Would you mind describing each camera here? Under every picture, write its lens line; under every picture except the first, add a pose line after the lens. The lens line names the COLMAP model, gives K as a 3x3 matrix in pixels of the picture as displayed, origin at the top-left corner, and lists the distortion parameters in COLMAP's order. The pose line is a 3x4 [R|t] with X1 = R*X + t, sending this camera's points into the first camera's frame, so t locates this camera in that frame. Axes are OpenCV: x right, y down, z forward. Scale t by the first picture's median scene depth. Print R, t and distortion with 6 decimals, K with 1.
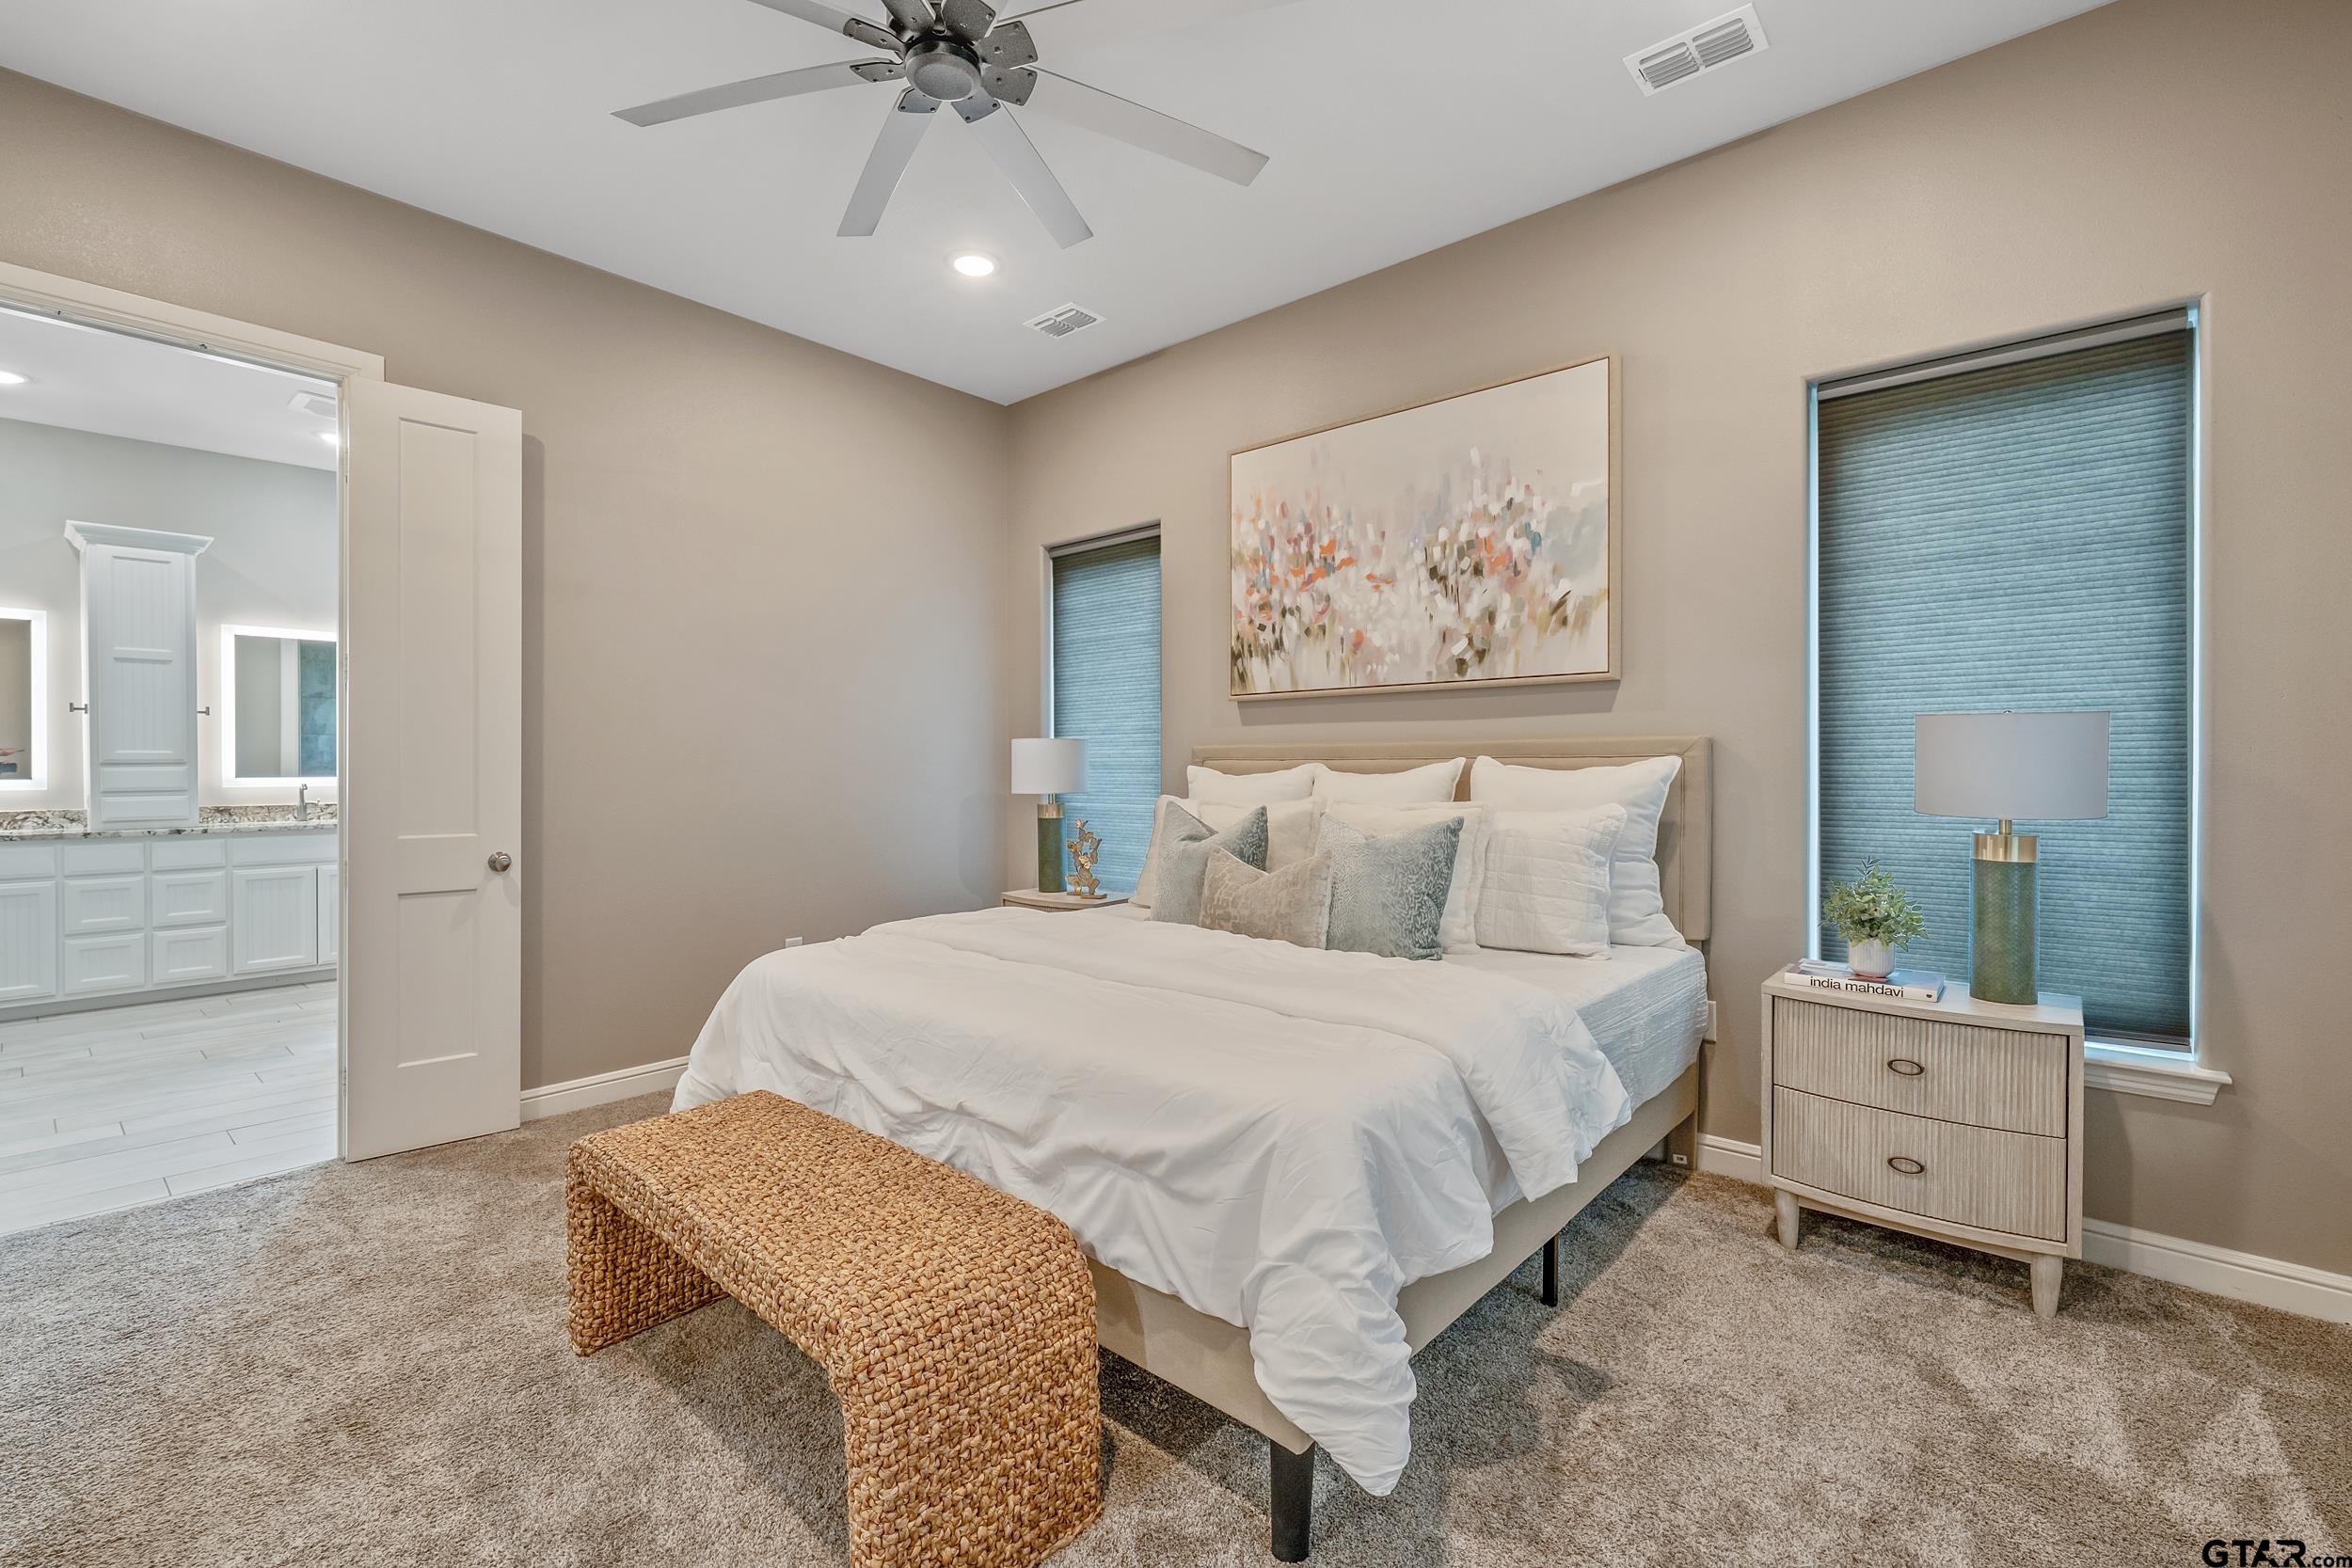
lens RADIAL K [[1018.9, 0, 1180.2], [0, 1018.9, 773.4], [0, 0, 1]] dist [0.000538, 0.000296]
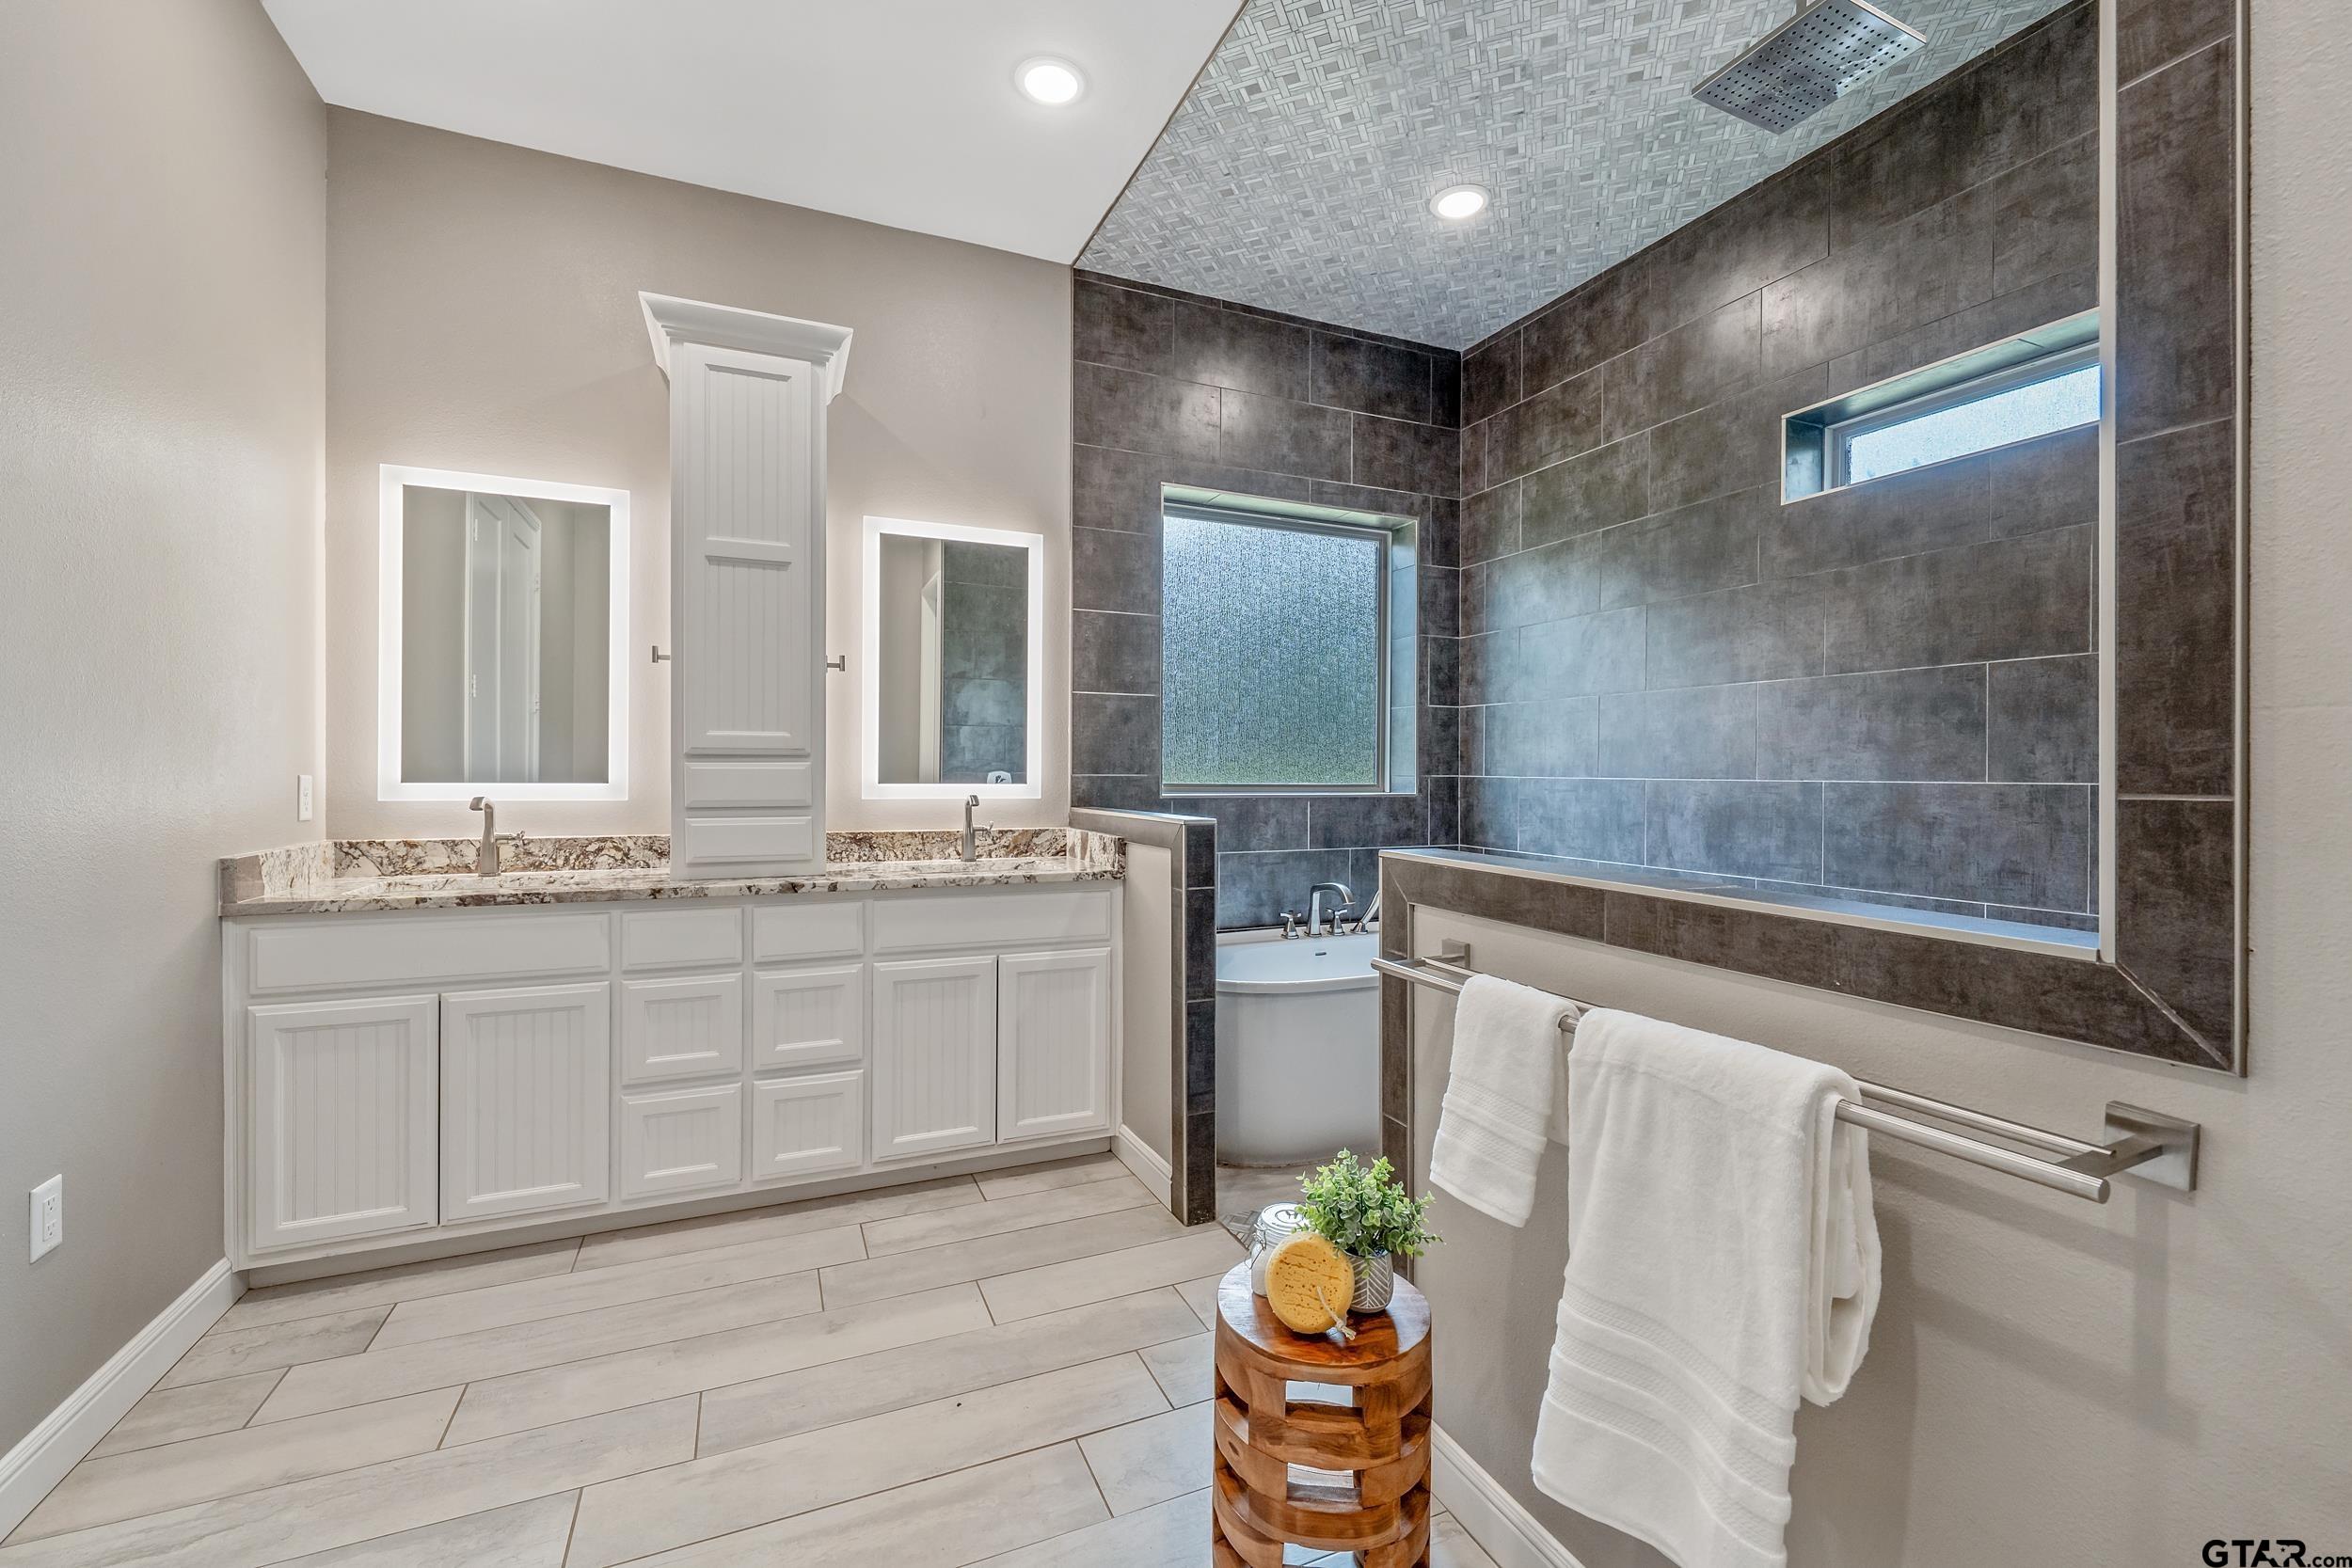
lens RADIAL K [[1002.9, 0, 1180.3], [0, 1002.9, 780.1], [0, 0, 1]] dist [0.001337, -0.000630]
pose [[0.900236, 0.004538, -0.435378, -0.572805], [-0.007338, 0.999962, -0.004752, 0.004318], [0.435339, 0.007473, 0.900235, 0.614087]]
